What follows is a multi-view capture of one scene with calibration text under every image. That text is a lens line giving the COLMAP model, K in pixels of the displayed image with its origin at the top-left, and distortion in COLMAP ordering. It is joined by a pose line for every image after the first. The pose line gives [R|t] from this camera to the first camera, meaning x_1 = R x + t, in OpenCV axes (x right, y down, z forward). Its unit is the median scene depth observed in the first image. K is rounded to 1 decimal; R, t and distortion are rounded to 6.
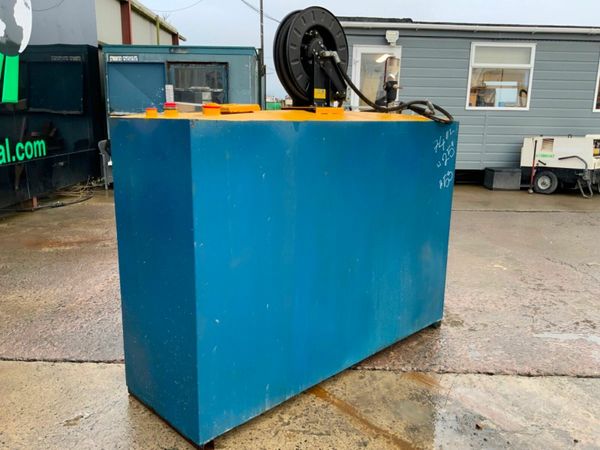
lens RADIAL K [[505.3, 0, 290.2], [0, 505.3, 228.2], [0, 0, 1]] dist [0.051857, -0.098484]
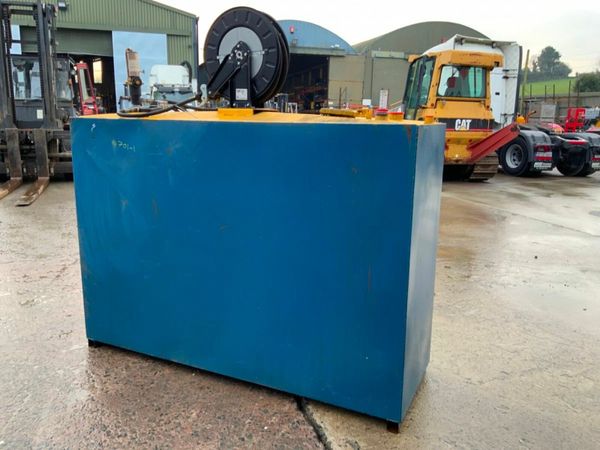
lens RADIAL K [[507.6, 0, 300.0], [0, 507.6, 225.0], [0, 0, 1]] dist [0.054240, -0.102194]
pose [[-0.379140, -0.202386, 0.902935, -0.848886], [0.180950, 0.940734, 0.286839, -0.262078], [-0.907474, 0.272139, -0.320048, 1.156934]]
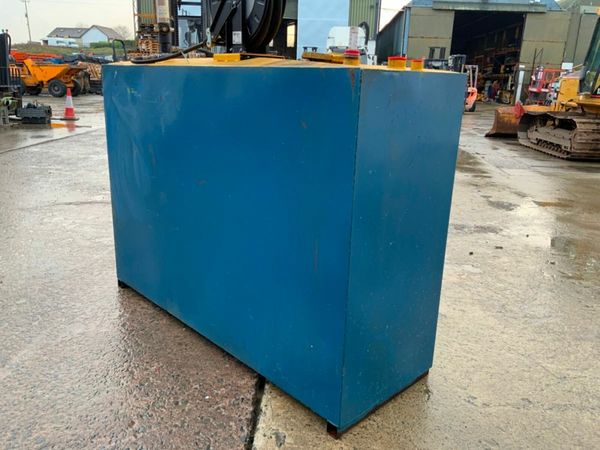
lens RADIAL K [[507.6, 0, 300.0], [0, 507.6, 225.0], [0, 0, 1]] dist [0.054240, -0.102194]
pose [[-0.018976, -0.282663, 0.959032, -0.823801], [0.183071, 0.942005, 0.281266, -0.171482], [-0.982916, 0.180908, 0.033872, 0.837007]]
